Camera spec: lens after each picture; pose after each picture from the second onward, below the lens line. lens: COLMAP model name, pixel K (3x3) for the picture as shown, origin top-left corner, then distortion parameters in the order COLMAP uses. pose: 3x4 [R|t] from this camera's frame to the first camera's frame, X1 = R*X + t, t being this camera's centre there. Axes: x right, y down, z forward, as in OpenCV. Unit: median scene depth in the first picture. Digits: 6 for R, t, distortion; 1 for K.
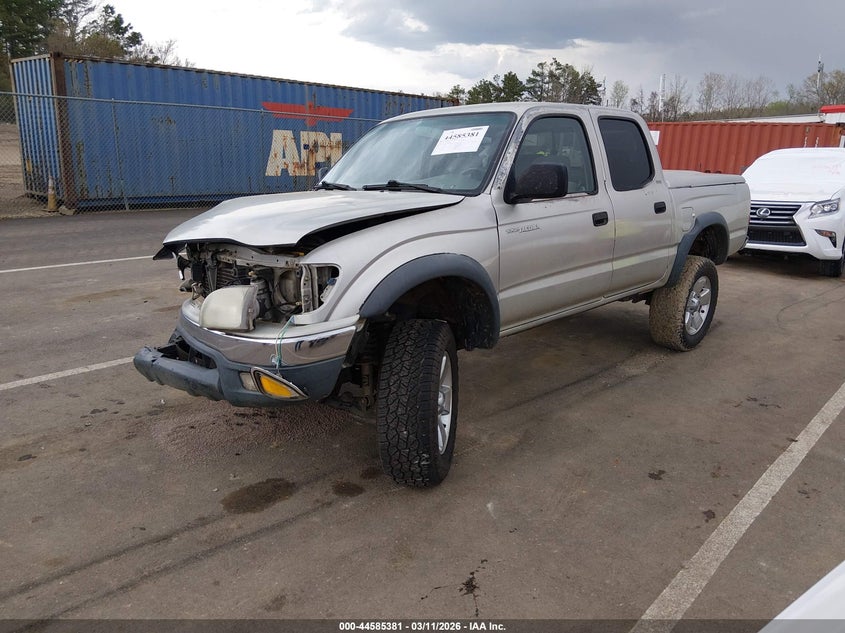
lens RADIAL K [[647.2, 0, 419.9], [0, 647.2, 313.3], [0, 0, 1]] dist [0.063778, -0.134434]
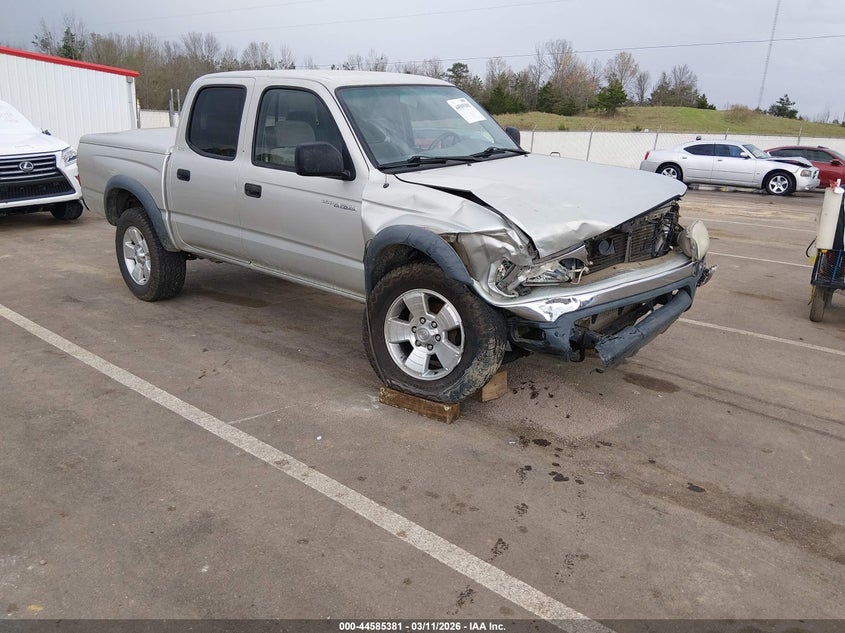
lens RADIAL K [[647.2, 0, 419.9], [0, 647.2, 313.3], [0, 0, 1]] dist [0.063778, -0.134434]
pose [[-0.040150, -0.316291, 0.947812, -1.179897], [0.223390, 0.921725, 0.317048, -0.319101], [-0.973902, 0.224462, 0.033649, 1.110123]]
